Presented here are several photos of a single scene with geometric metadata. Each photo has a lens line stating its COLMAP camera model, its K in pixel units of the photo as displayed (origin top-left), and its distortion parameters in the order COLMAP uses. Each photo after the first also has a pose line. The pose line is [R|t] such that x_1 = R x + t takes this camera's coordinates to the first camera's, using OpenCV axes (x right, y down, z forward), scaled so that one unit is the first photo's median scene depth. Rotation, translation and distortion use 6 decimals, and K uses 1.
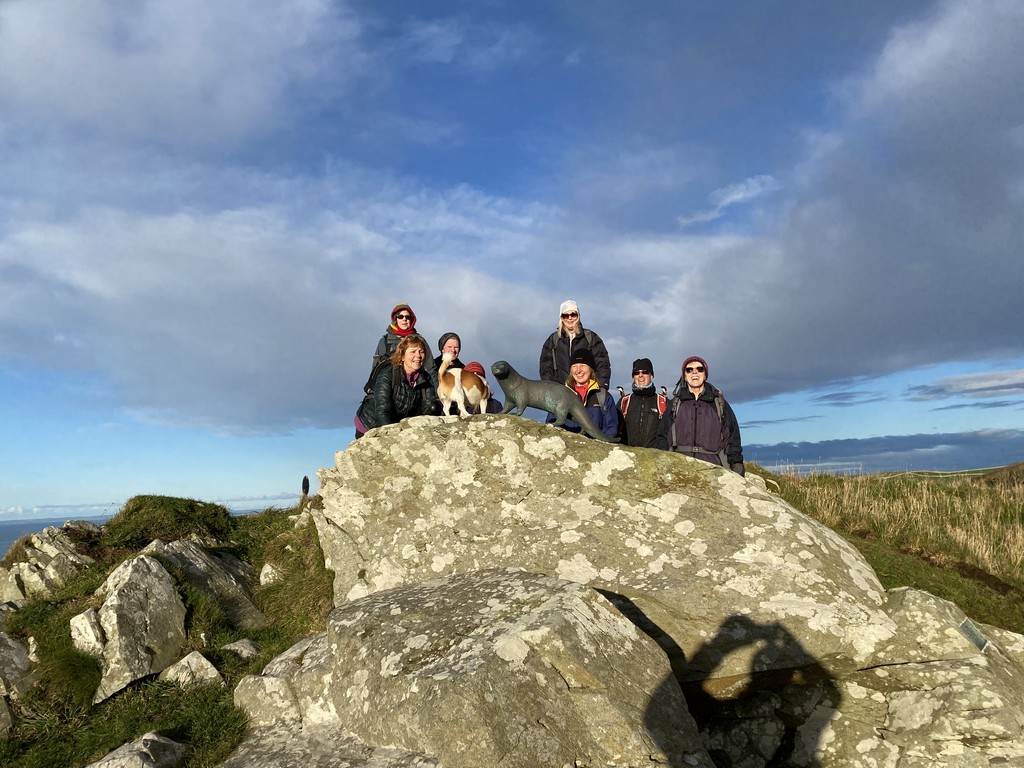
lens RADIAL K [[780.9, 0, 506.3], [0, 780.9, 382.5], [0, 0, 1]] dist [0.011709, -0.004217]
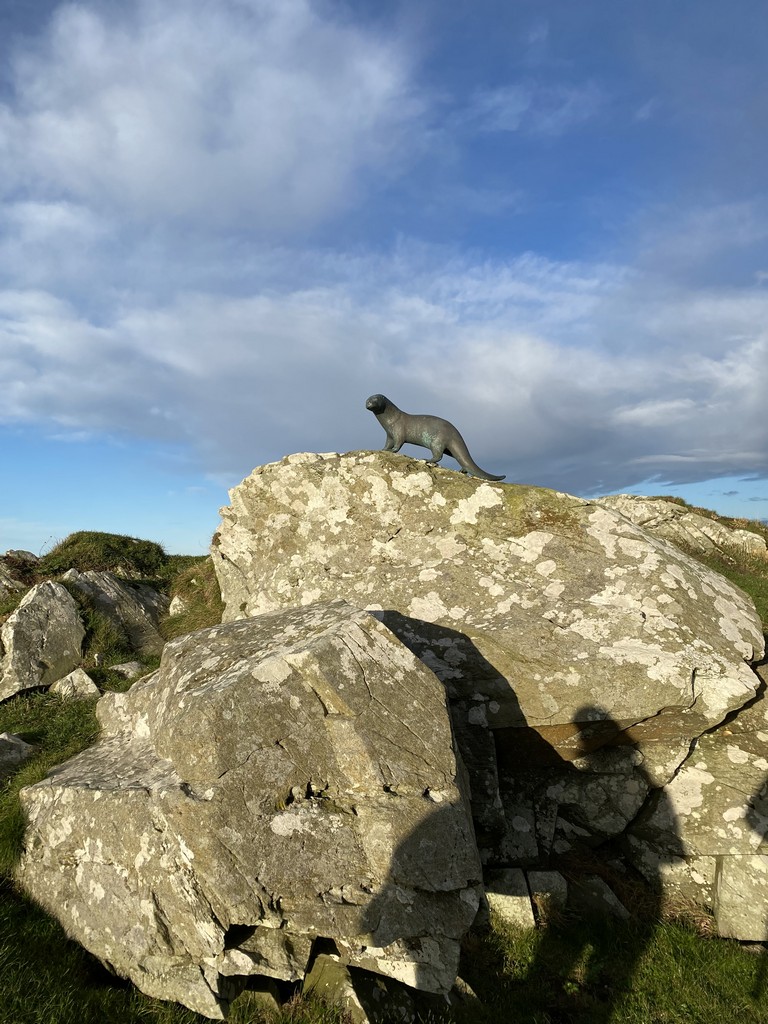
lens RADIAL K [[769.9, 0, 384.5], [0, 769.9, 490.3], [0, 0, 1]] dist [0.008365, -0.003964]
pose [[0.974009, 0.005784, -0.226437, 0.239773], [0.006060, 0.998651, 0.051576, 0.043644], [0.226430, -0.051608, 0.972659, 0.069539]]
